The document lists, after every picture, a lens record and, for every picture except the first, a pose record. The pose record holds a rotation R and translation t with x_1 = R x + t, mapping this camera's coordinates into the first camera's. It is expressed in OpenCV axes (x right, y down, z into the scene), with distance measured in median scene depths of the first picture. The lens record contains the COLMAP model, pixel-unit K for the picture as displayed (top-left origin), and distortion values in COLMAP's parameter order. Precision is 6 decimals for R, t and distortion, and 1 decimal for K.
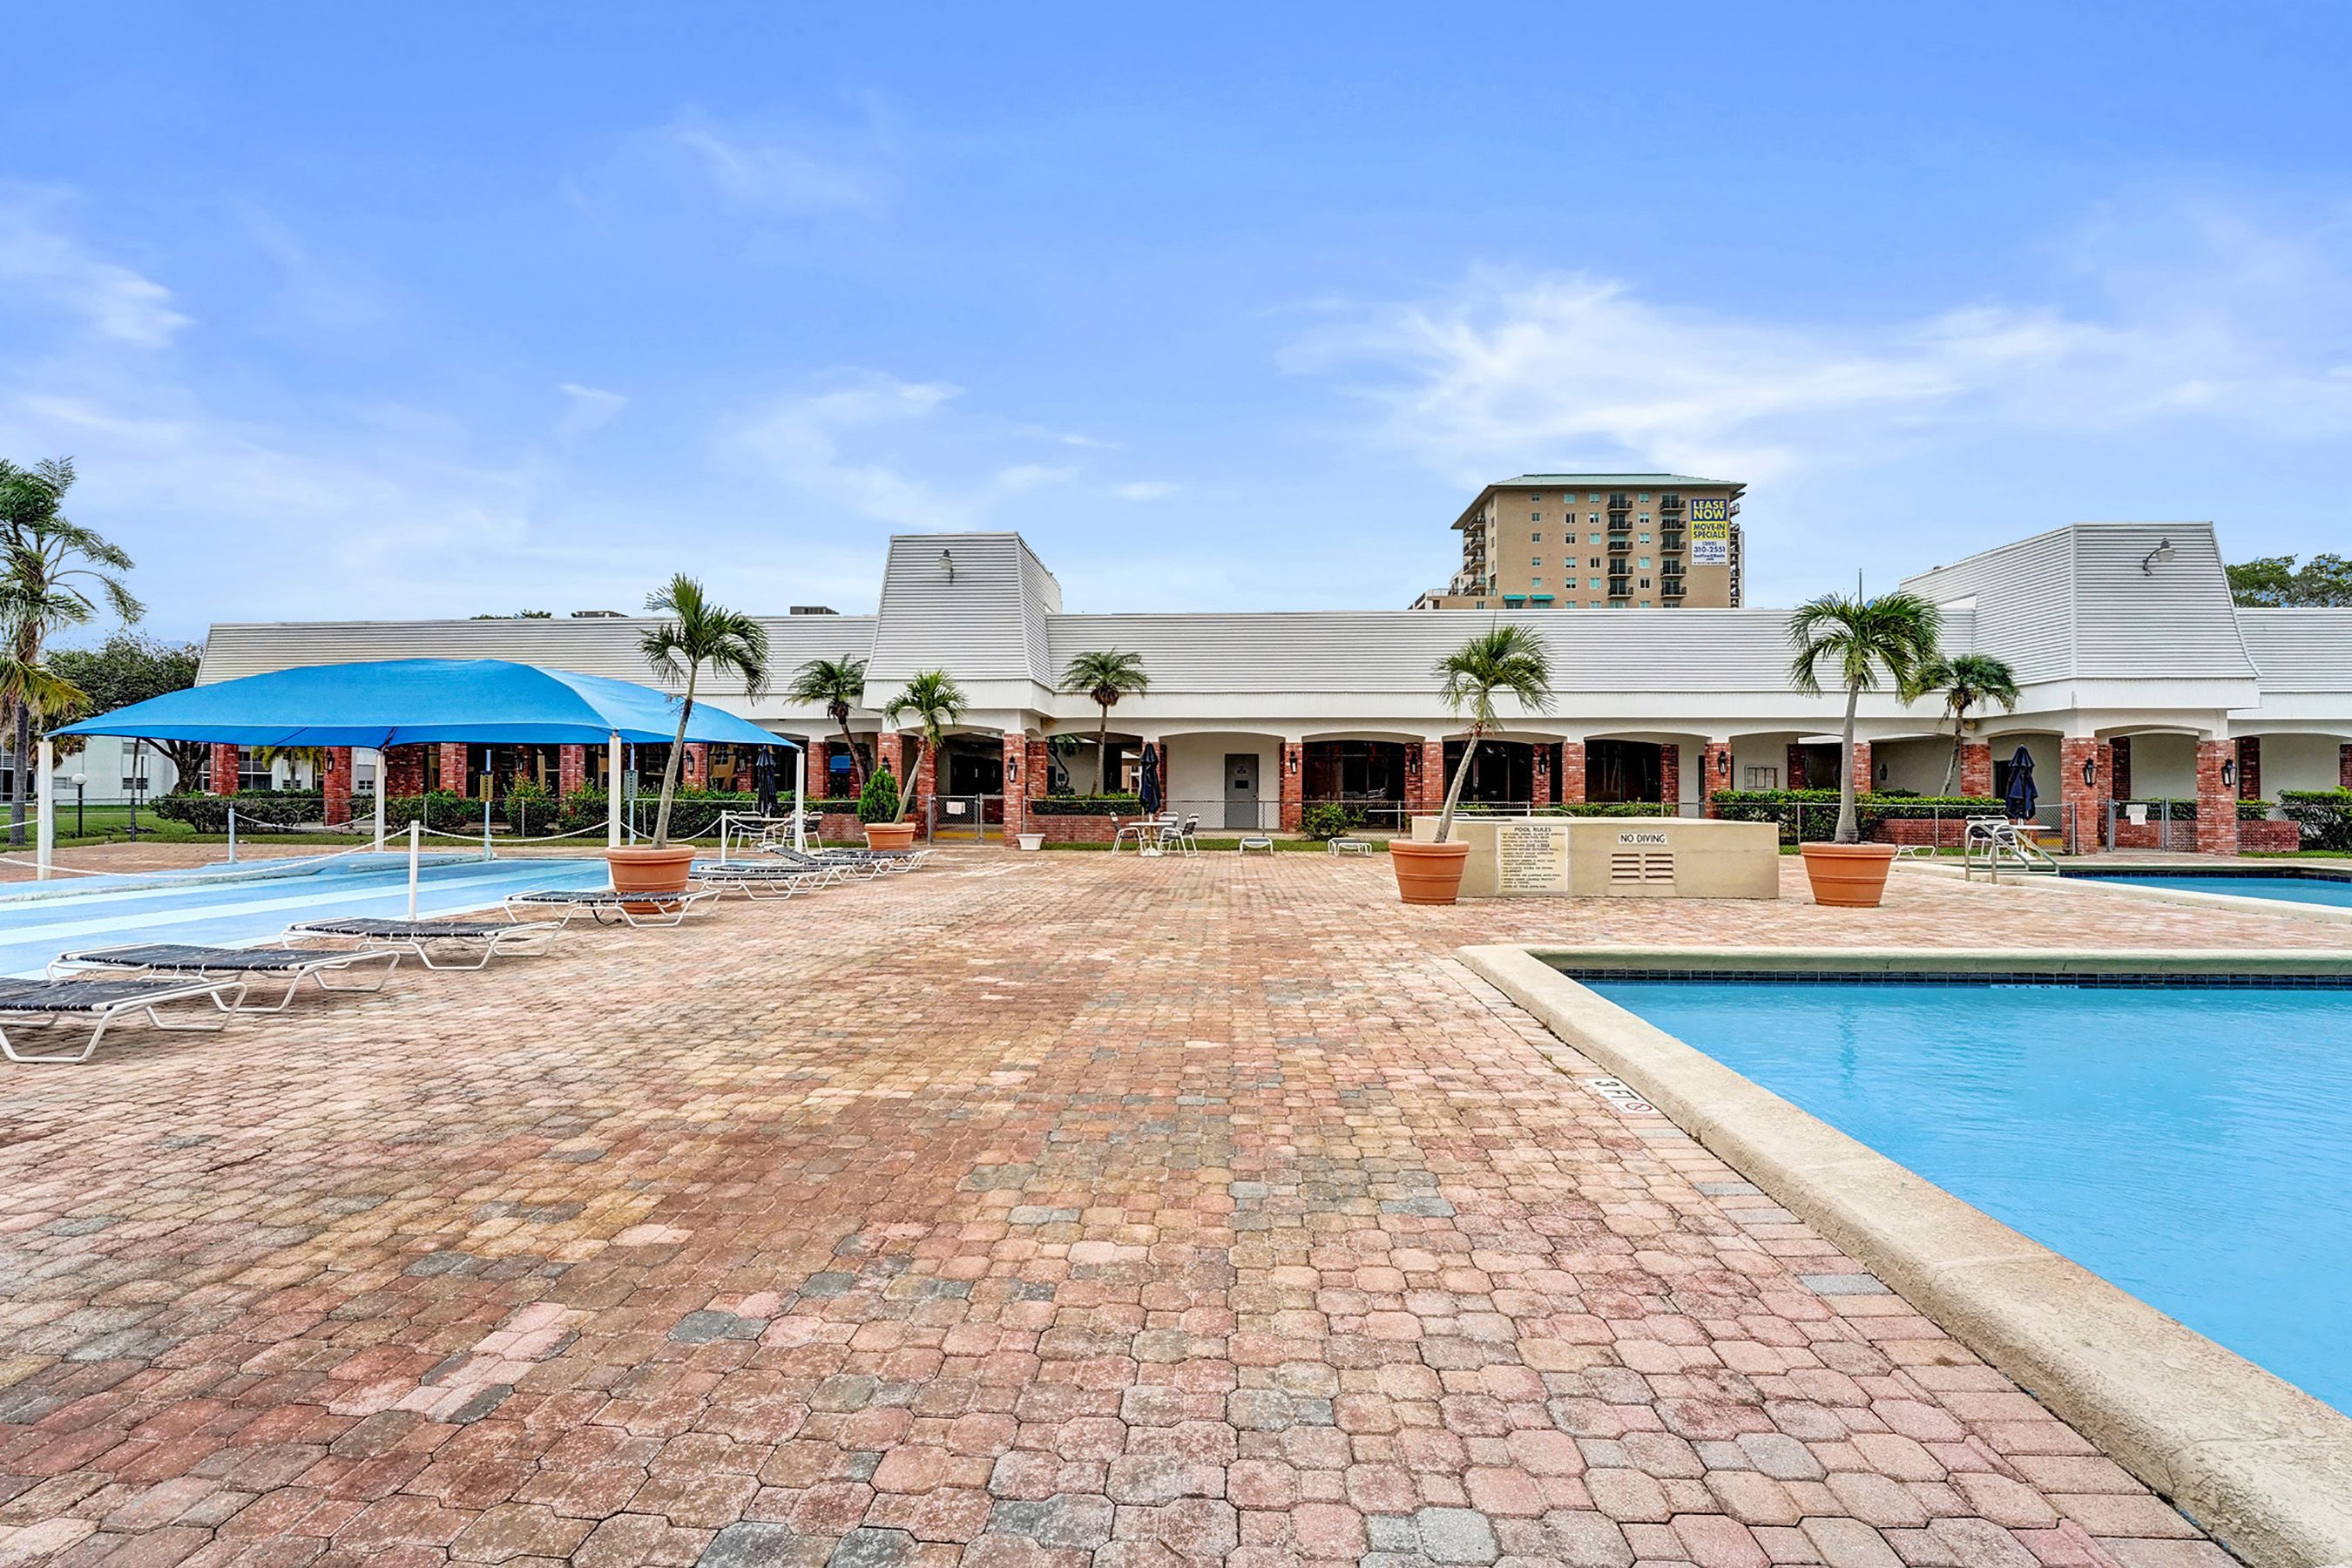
lens RADIAL K [[949.2, 0, 1176.0], [0, 949.2, 784.0], [0, 0, 1]] dist [-0.021527, -0.000066]
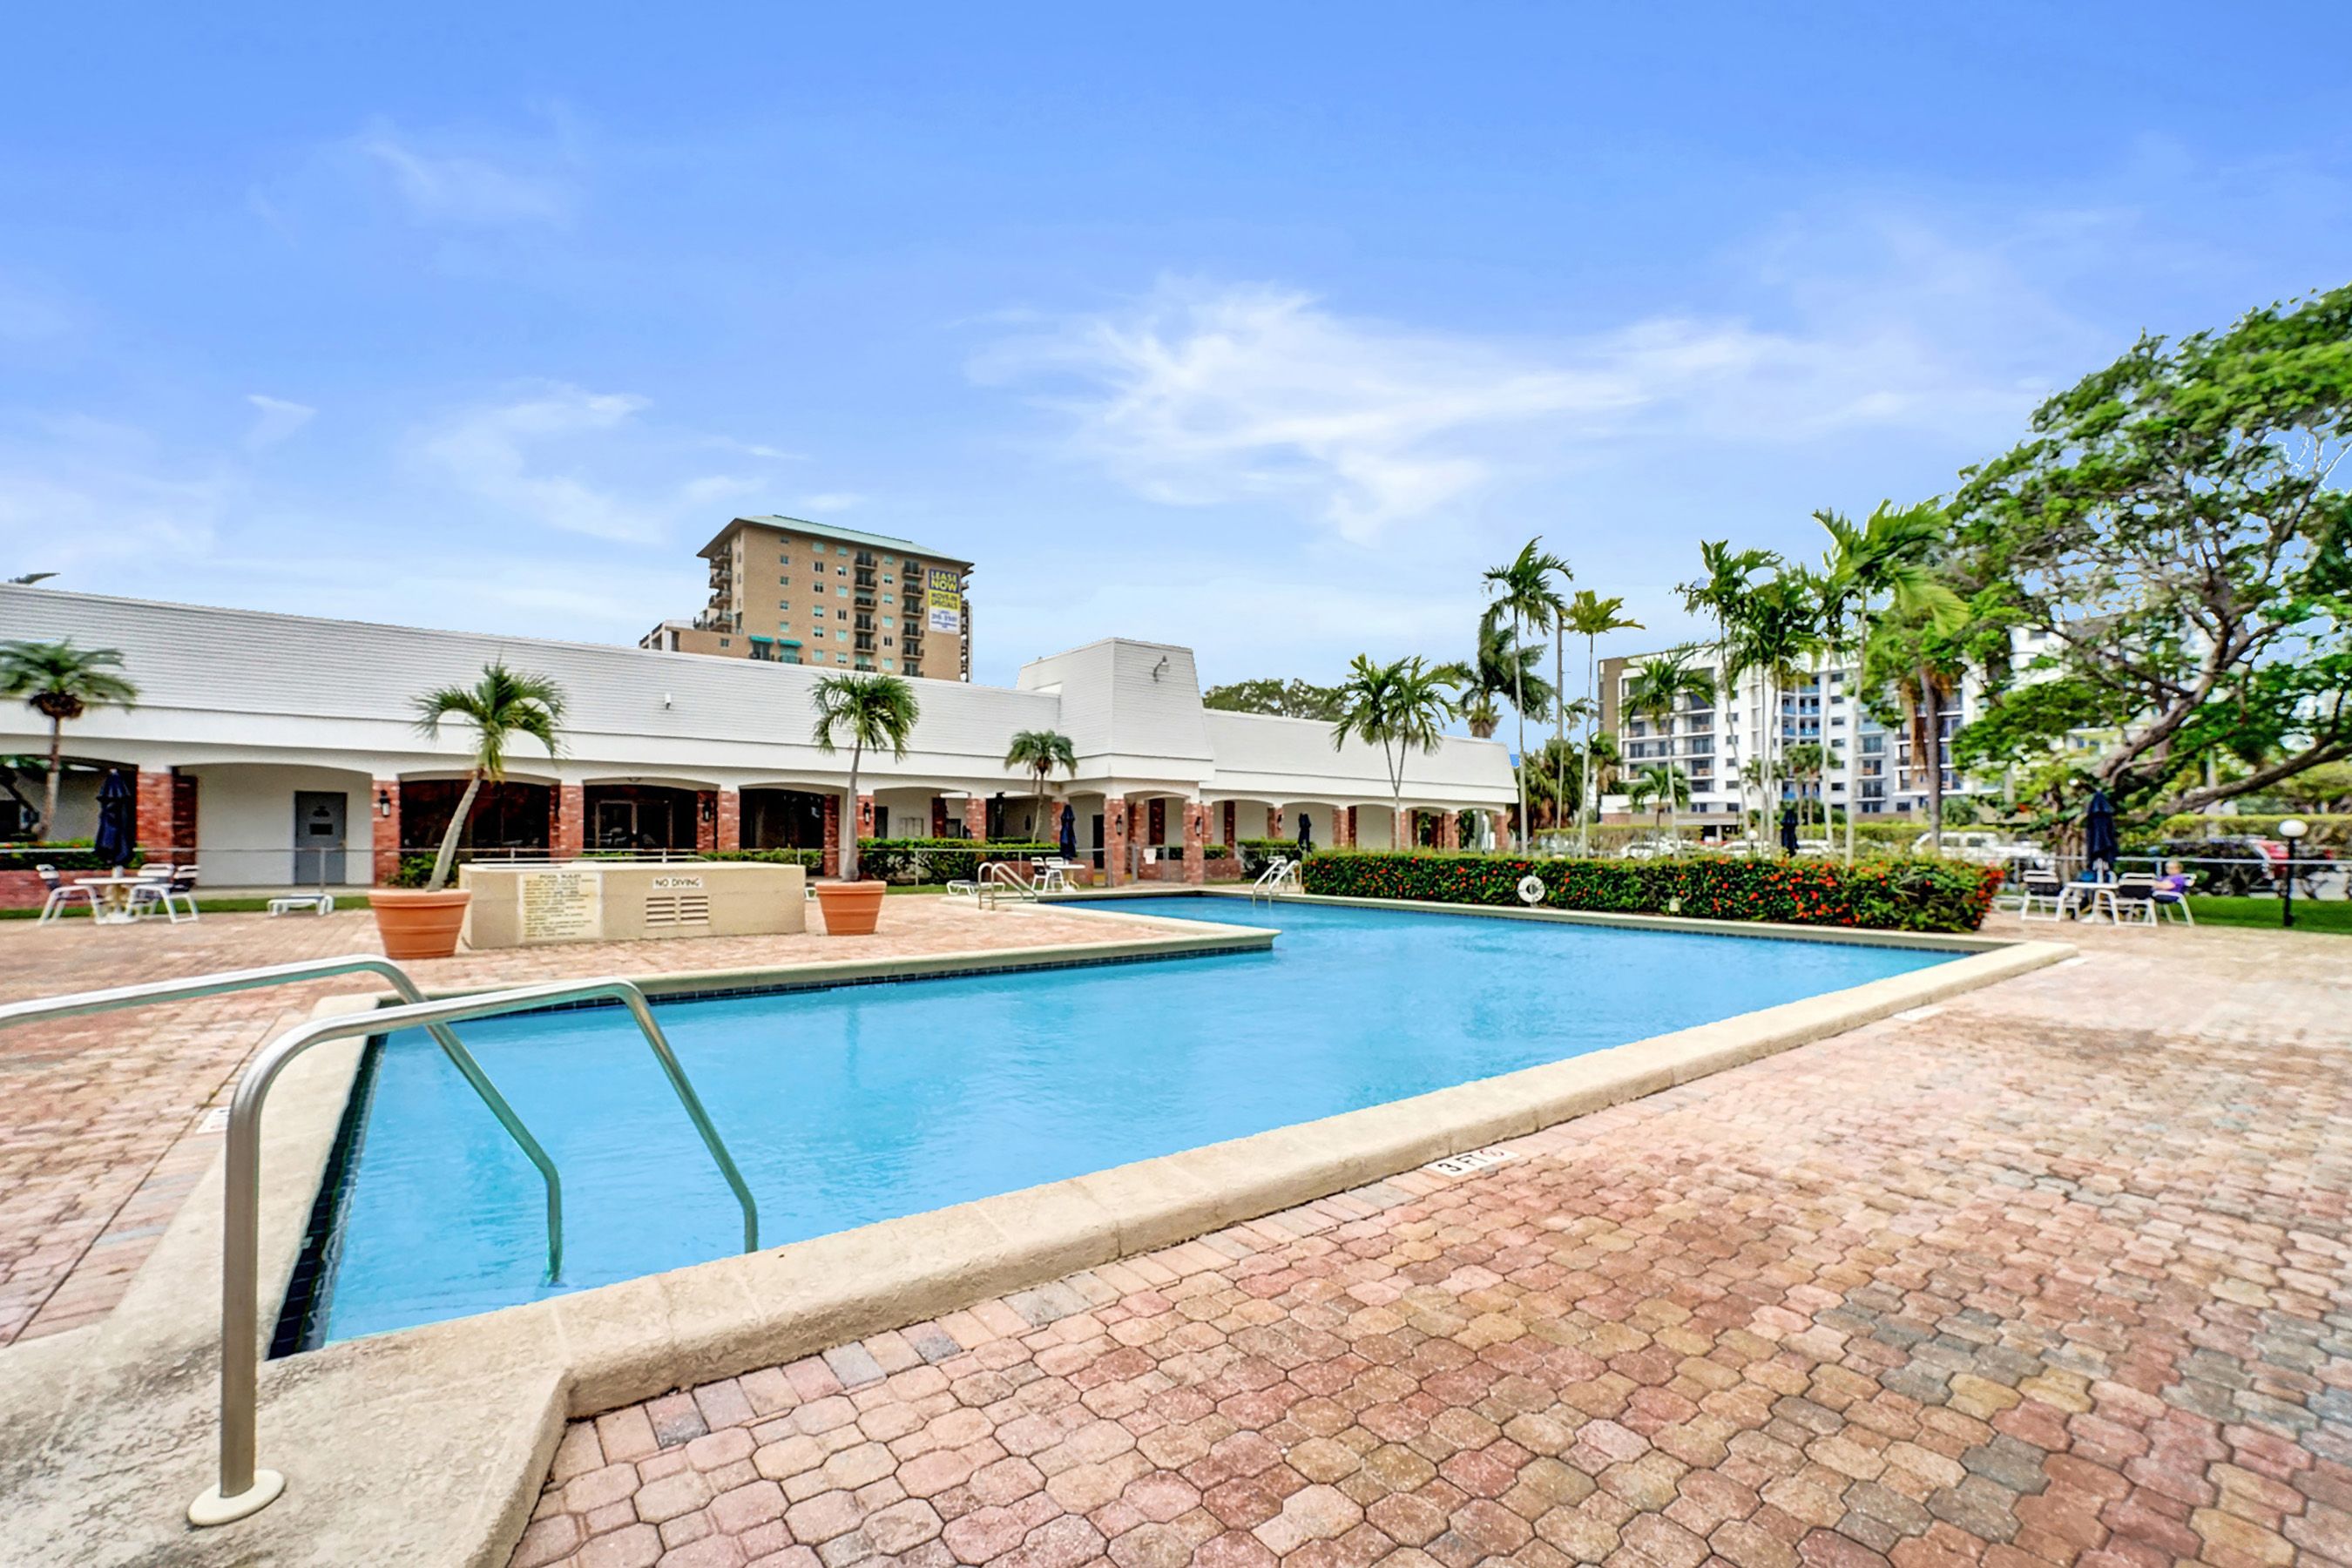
lens RADIAL K [[974.8, 0, 1176.0], [0, 974.8, 834.0], [0, 0, 1]] dist [-0.026688, -0.000138]
pose [[0.759773, 0.003838, 0.650177, 0.111010], [-0.005233, 0.999986, 0.000212, 0.000135], [-0.650168, -0.003564, 0.759782, -0.096621]]
